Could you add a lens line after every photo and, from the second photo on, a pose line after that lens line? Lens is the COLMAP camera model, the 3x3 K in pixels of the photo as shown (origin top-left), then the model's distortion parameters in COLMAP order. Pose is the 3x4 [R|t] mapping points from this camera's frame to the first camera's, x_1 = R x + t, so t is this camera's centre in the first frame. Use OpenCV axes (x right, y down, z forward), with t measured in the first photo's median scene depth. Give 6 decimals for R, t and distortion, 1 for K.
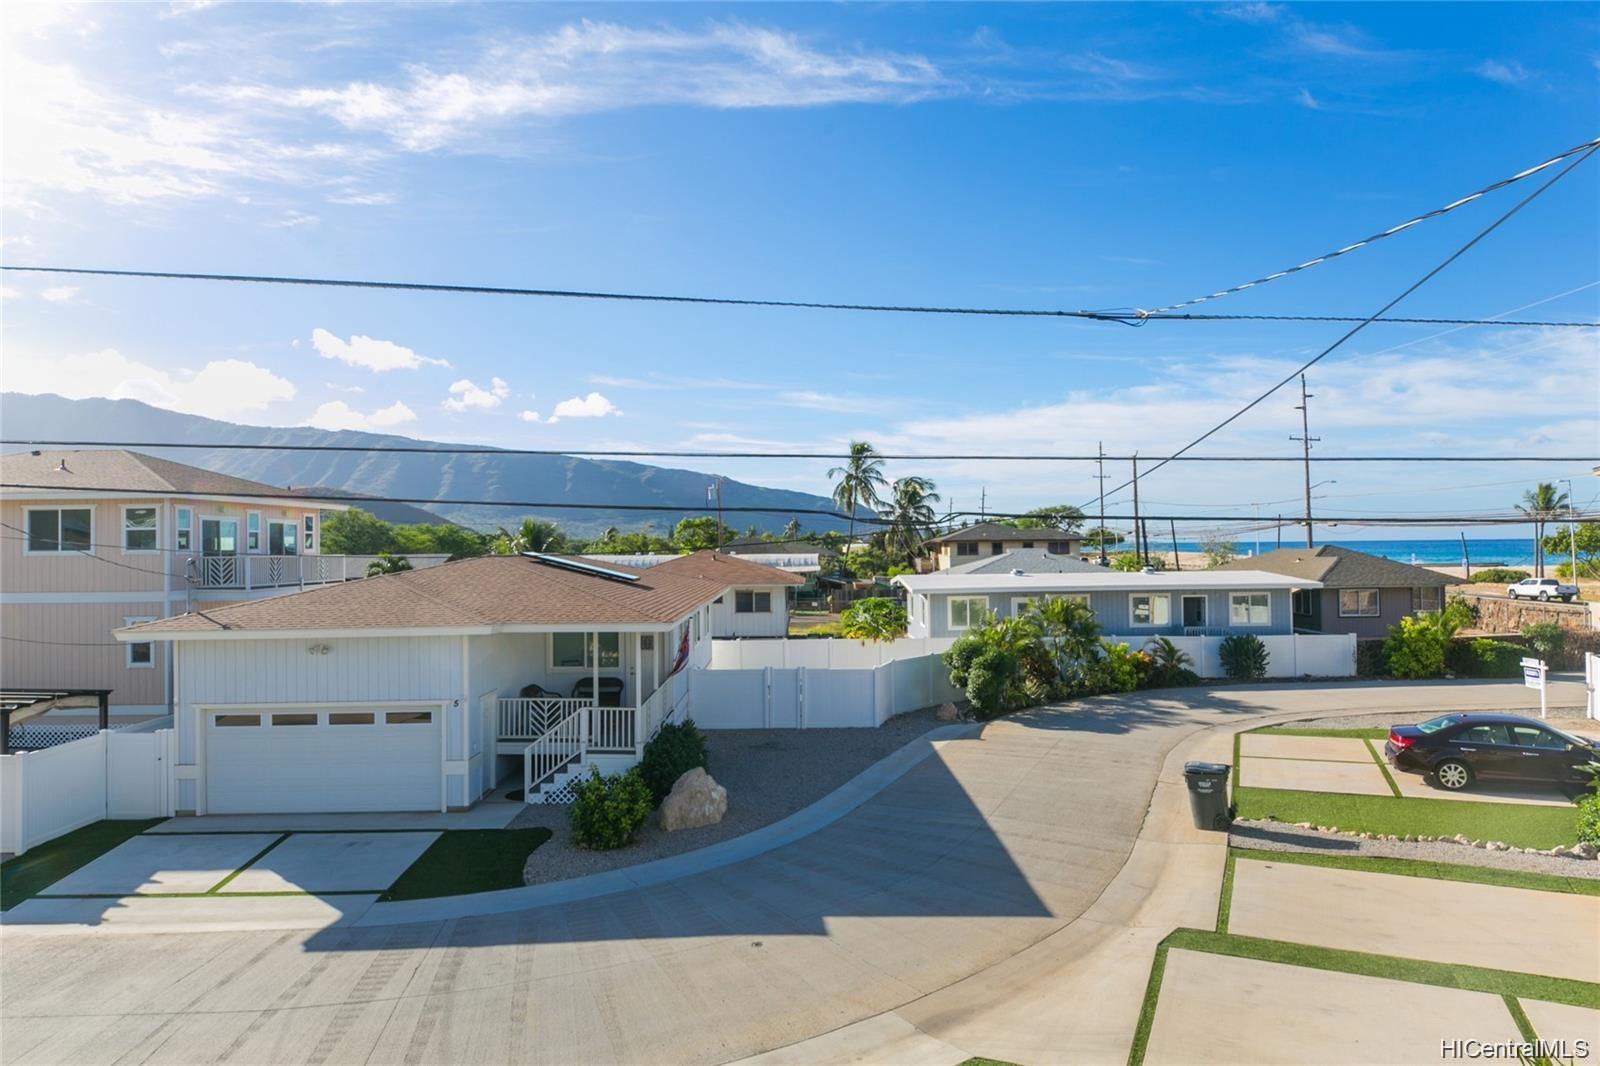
lens RADIAL K [[963.2, 0, 823.7], [0, 963.2, 494.3], [0, 0, 1]] dist [0.016868, -0.018241]
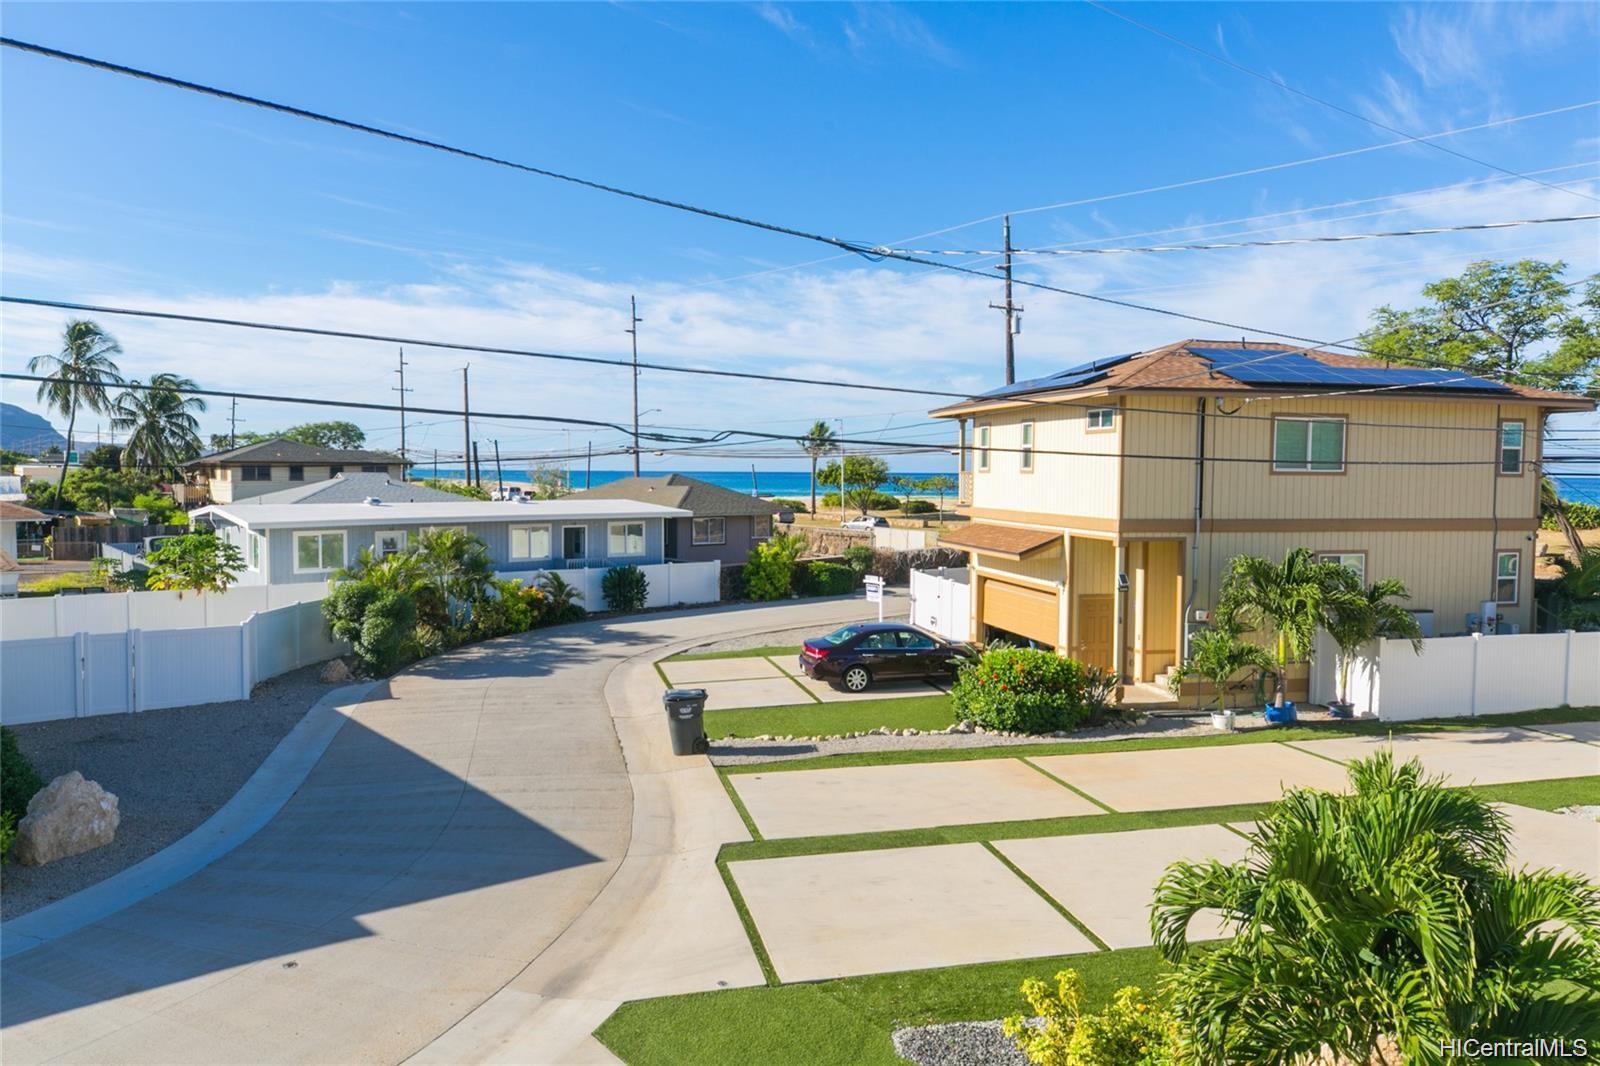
lens RADIAL K [[1128.4, 0, 790.3], [0, 1128.4, 496.4], [0, 0, 1]] dist [0.040915, -0.045652]
pose [[0.786787, 0.002714, 0.617219, -0.139531], [-0.048334, 0.997190, 0.057228, 0.004250], [-0.615329, -0.074859, 0.784707, 0.019351]]
